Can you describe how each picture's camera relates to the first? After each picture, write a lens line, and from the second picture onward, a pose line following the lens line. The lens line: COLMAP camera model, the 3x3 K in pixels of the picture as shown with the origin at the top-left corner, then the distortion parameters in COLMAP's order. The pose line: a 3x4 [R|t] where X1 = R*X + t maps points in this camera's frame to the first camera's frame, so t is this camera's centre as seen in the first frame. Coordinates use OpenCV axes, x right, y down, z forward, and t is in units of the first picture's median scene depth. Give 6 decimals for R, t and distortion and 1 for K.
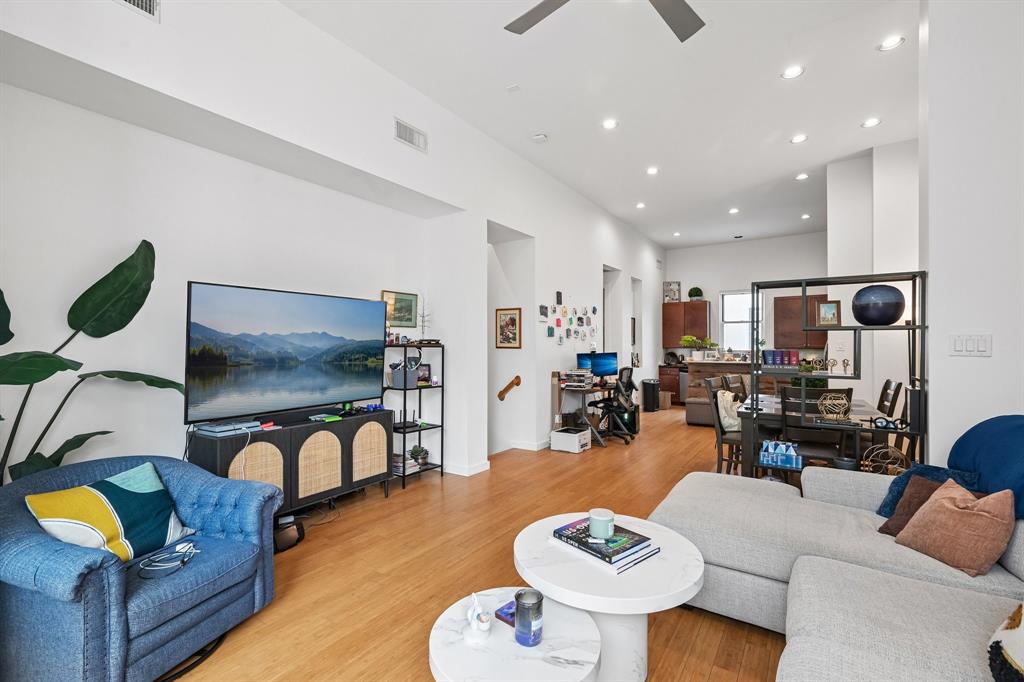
lens RADIAL K [[448.4, 0, 521.3], [0, 448.4, 345.6], [0, 0, 1]] dist [-0.002770, 0.001709]
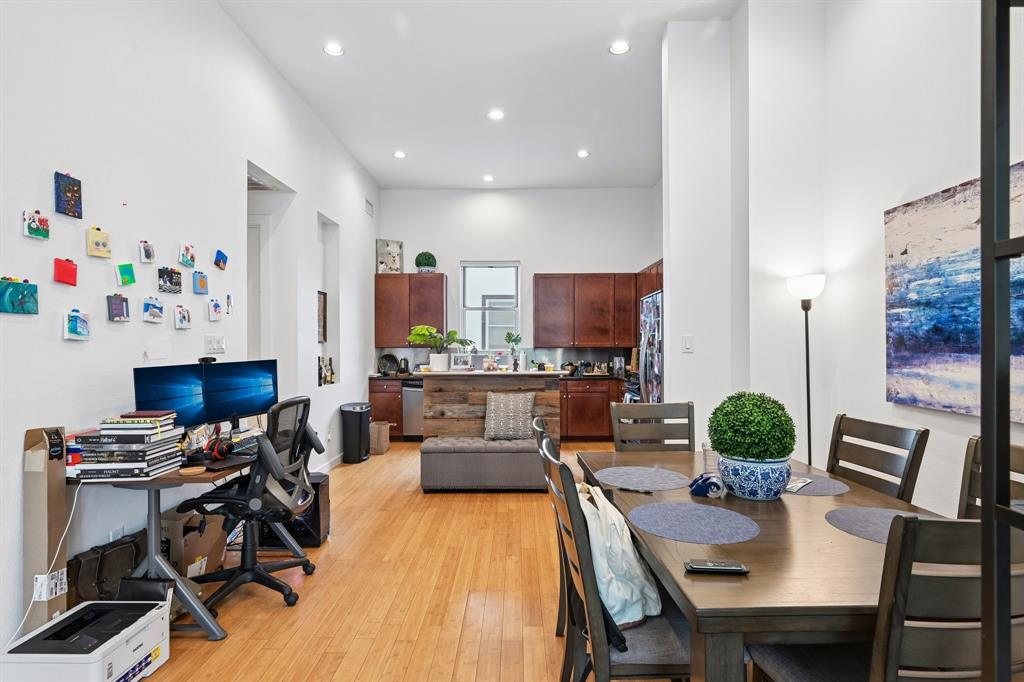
lens RADIAL K [[524.3, 0, 510.5], [0, 524.3, 342.4], [0, 0, 1]] dist [-0.000674, 0.000305]
pose [[0.843018, 0.001848, 0.537882, 0.150666], [-0.000798, 0.999997, -0.002184, -0.000404], [-0.537884, 0.001412, 0.843017, 0.515800]]
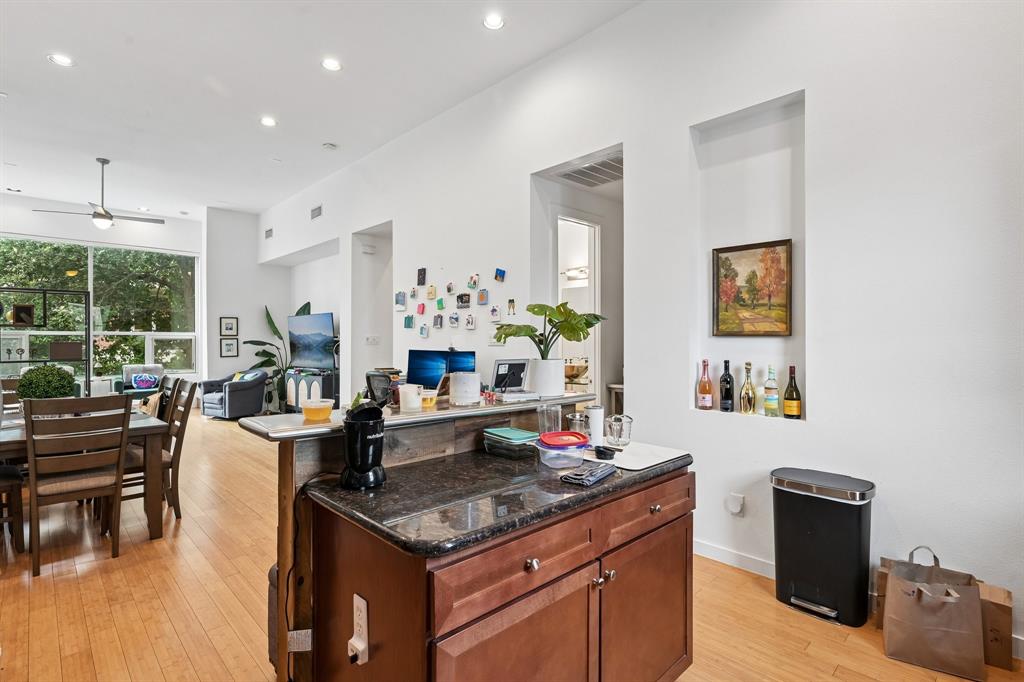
lens RADIAL K [[490.8, 0, 508.7], [0, 490.8, 338.6], [0, 0, 1]] dist [-0.006474, 0.002190]
pose [[-0.221173, -0.001582, -0.975233, 0.876078], [0.000666, 0.999998, -0.001773, 0.001074], [0.975234, -0.001042, -0.221171, 1.339589]]
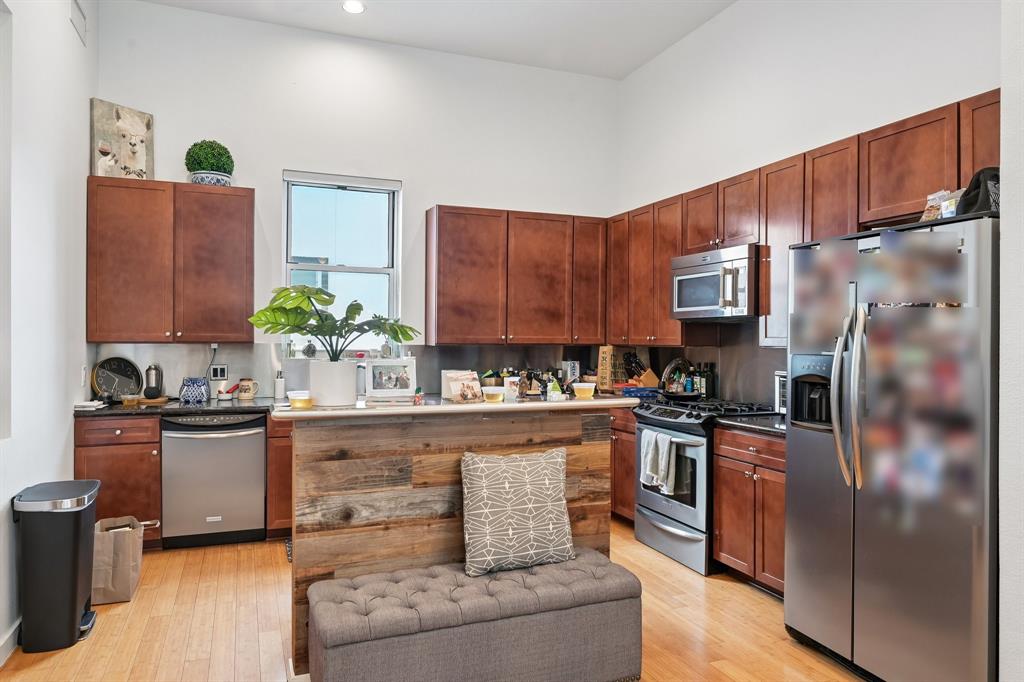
lens RADIAL K [[674.4, 0, 512.4], [0, 674.4, 338.9], [0, 0, 1]] dist [-0.002627, -0.002004]
pose [[0.573518, 0.004499, 0.819181, 0.224686], [-0.008451, 0.999964, 0.000425, 0.001451], [-0.819150, -0.007167, 0.573535, 0.955063]]
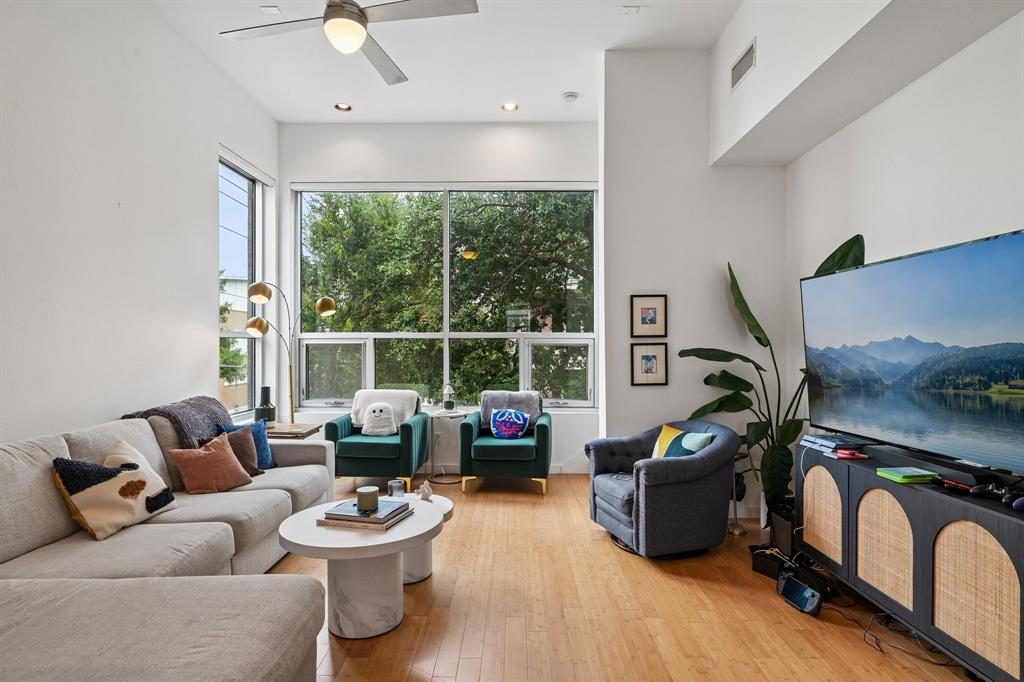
lens RADIAL K [[552.4, 0, 518.4], [0, 552.4, 344.4], [0, 0, 1]] dist [-0.000074, -0.001533]
pose [[-0.834867, -0.000607, -0.550452, 0.193972], [-0.000396, 1.000000, -0.000501, -0.000440], [0.550452, -0.000201, -0.834867, 0.729028]]
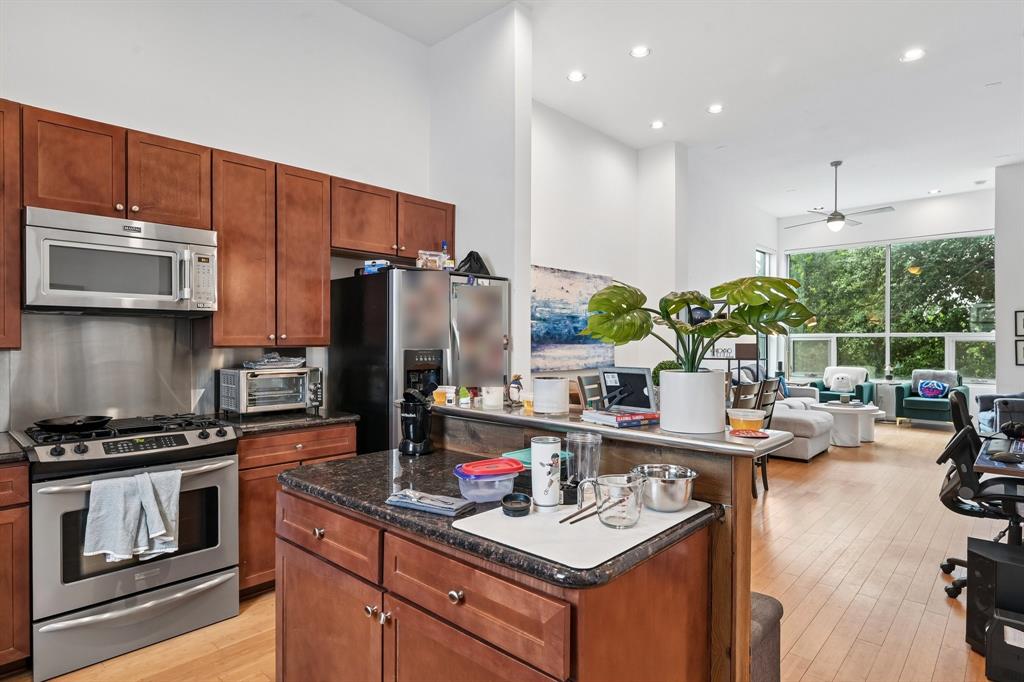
lens RADIAL K [[552.4, 0, 514.1], [0, 552.4, 344.2], [0, 0, 1]] dist [-0.000074, -0.001533]
pose [[-0.986539, -0.001615, 0.163518, 0.545663], [-0.000897, 0.999990, 0.004460, 0.002693], [-0.163524, 0.004253, -0.986530, 1.546938]]
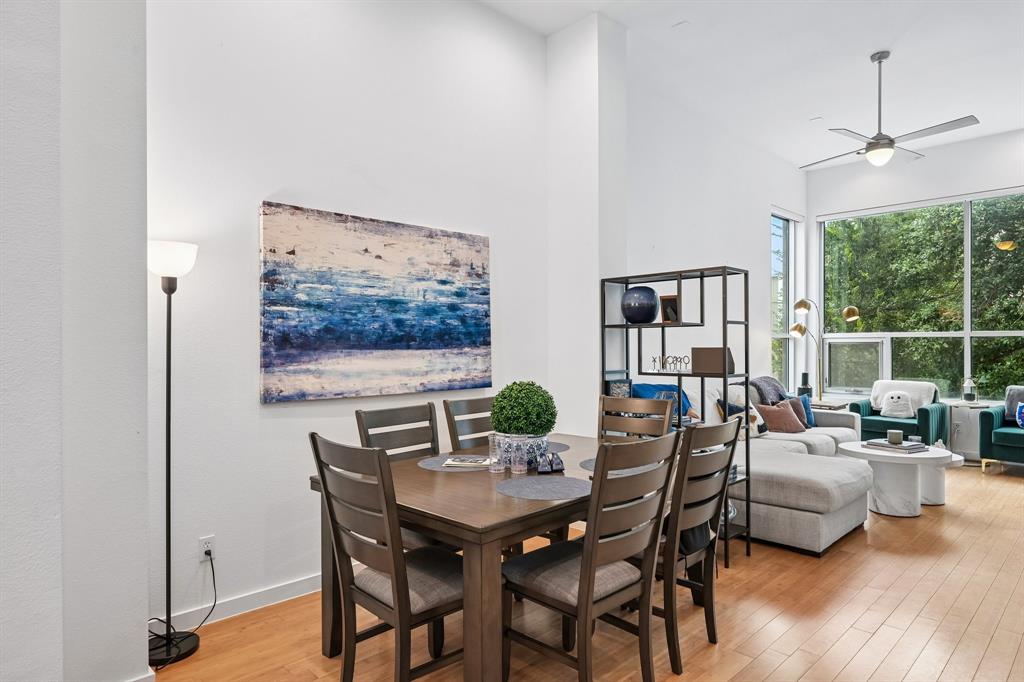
lens RADIAL K [[595.5, 0, 510.9], [0, 595.5, 346.8], [0, 0, 1]] dist [-0.000846, -0.003198]
pose [[-0.974907, -0.000071, 0.222614, 0.363227], [0.000885, 0.999991, 0.004196, 0.001740], [-0.222612, 0.004288, -0.974898, 1.150786]]
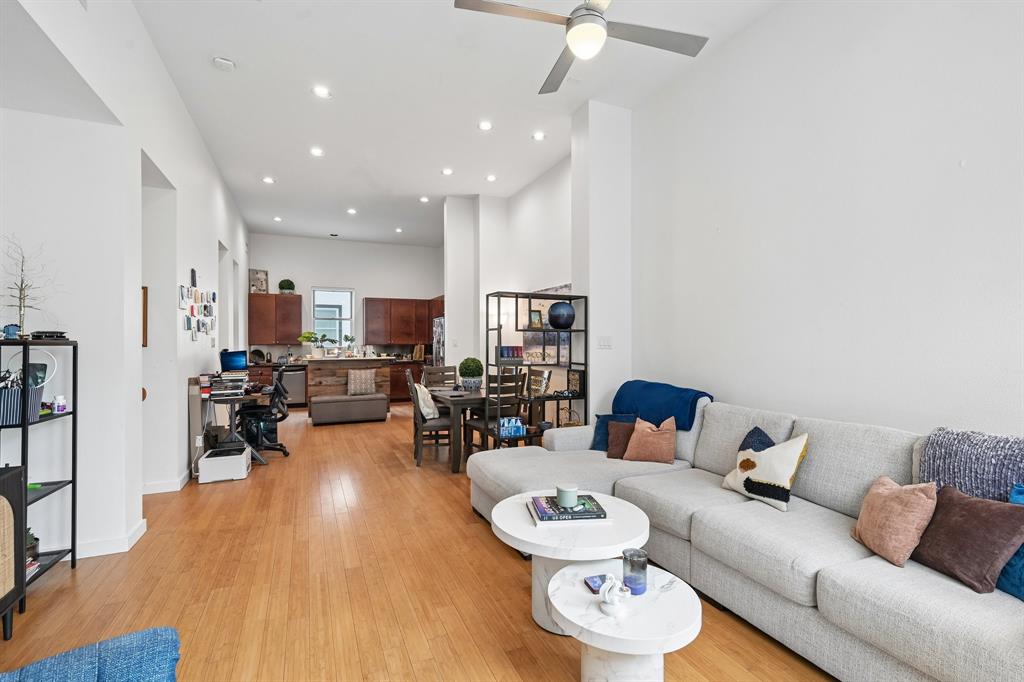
lens RADIAL K [[461.8, 0, 515.9], [0, 461.8, 341.8], [0, 0, 1]] dist [0.004605, 0.001951]
pose [[0.536246, 0.001024, 0.844061, -0.277011], [-0.000705, 0.999999, -0.000766, -0.000624], [-0.844061, -0.000184, 0.536247, 0.141125]]
